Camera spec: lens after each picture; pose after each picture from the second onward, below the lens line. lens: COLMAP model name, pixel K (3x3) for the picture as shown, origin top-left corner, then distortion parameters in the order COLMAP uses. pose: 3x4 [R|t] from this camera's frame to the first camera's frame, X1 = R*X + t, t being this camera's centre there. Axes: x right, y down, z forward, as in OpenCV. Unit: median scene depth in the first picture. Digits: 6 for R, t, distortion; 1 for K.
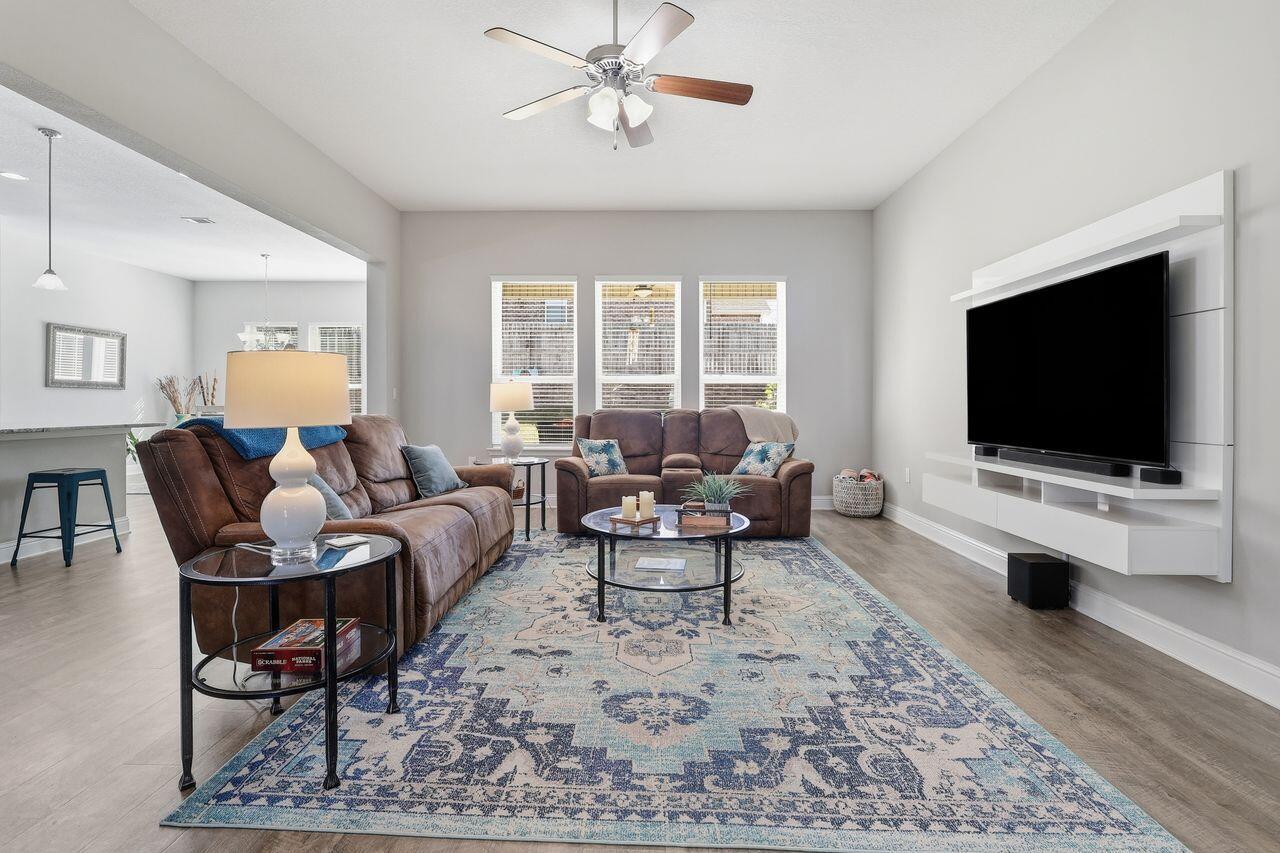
lens RADIAL K [[609.0, 0, 639.1], [0, 609.0, 403.7], [0, 0, 1]] dist [-0.001580, -0.000573]
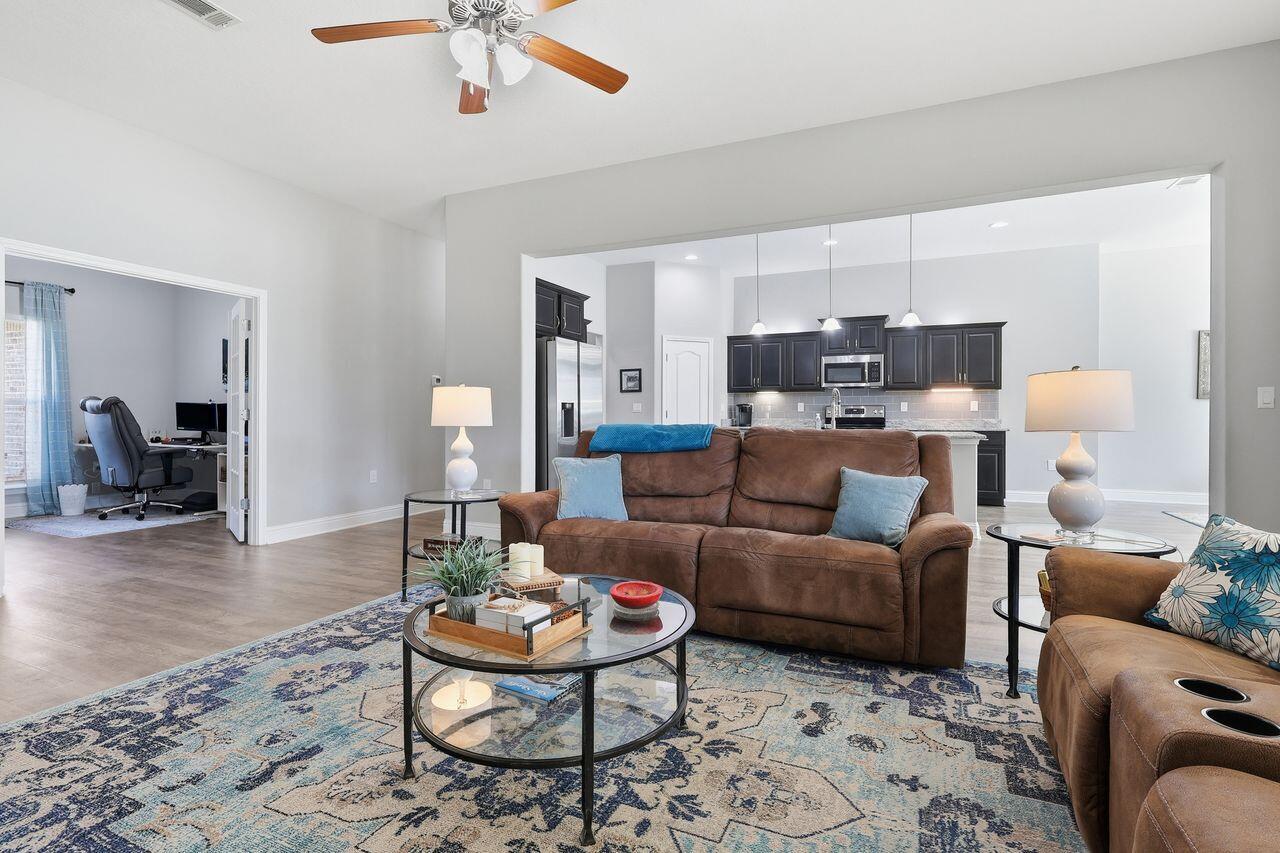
lens RADIAL K [[615.8, 0, 635.1], [0, 615.8, 418.6], [0, 0, 1]] dist [-0.004871, 0.001924]
pose [[-0.398943, 0.003570, -0.916969, 0.784642], [-0.004038, 0.999976, 0.005650, 0.001259], [0.916967, 0.005957, -0.398919, 1.846346]]
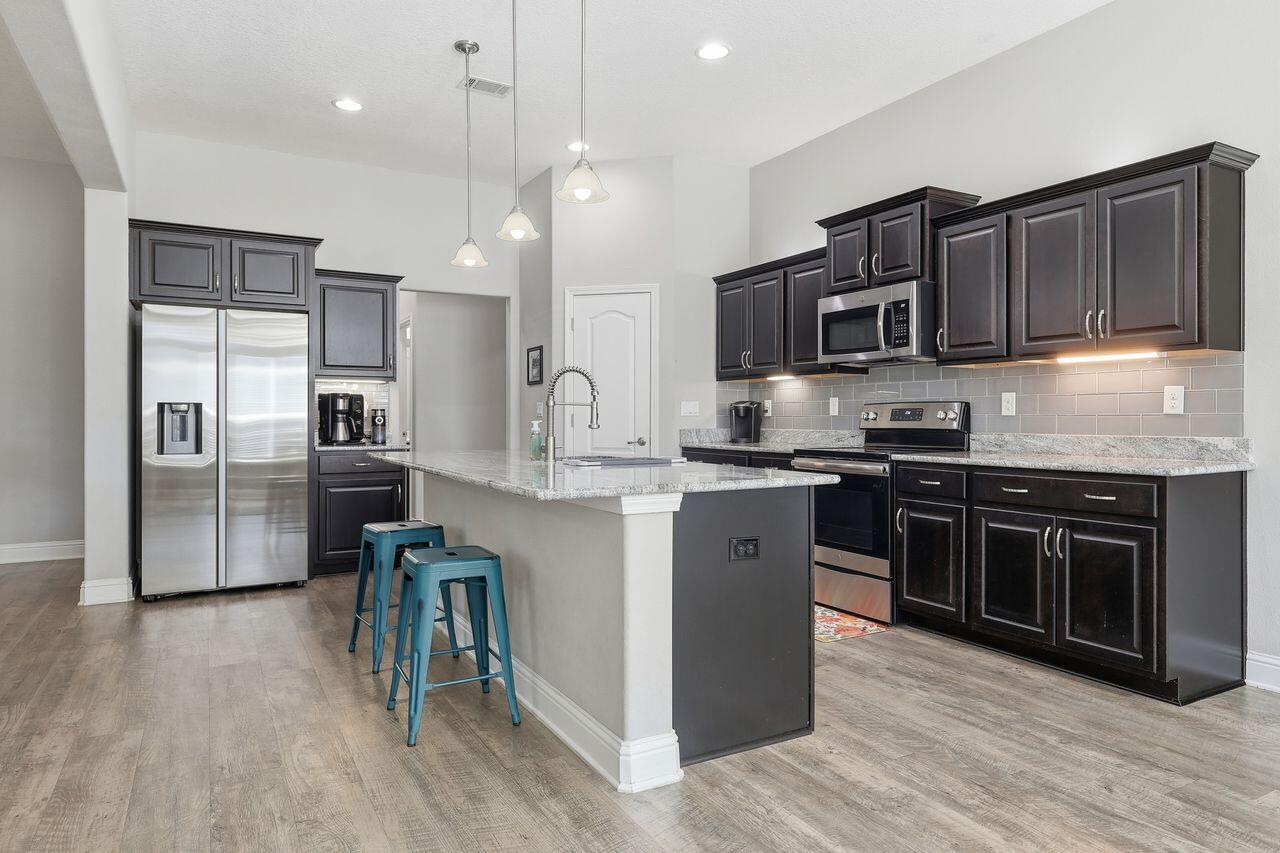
lens RADIAL K [[780.7, 0, 635.2], [0, 780.7, 422.7], [0, 0, 1]] dist [0.003746, 0.000011]
pose [[-0.866515, -0.000582, -0.499151, -1.288506], [-0.004494, 0.999968, 0.006636, -0.014769], [0.499131, 0.007993, -0.866489, 2.942404]]
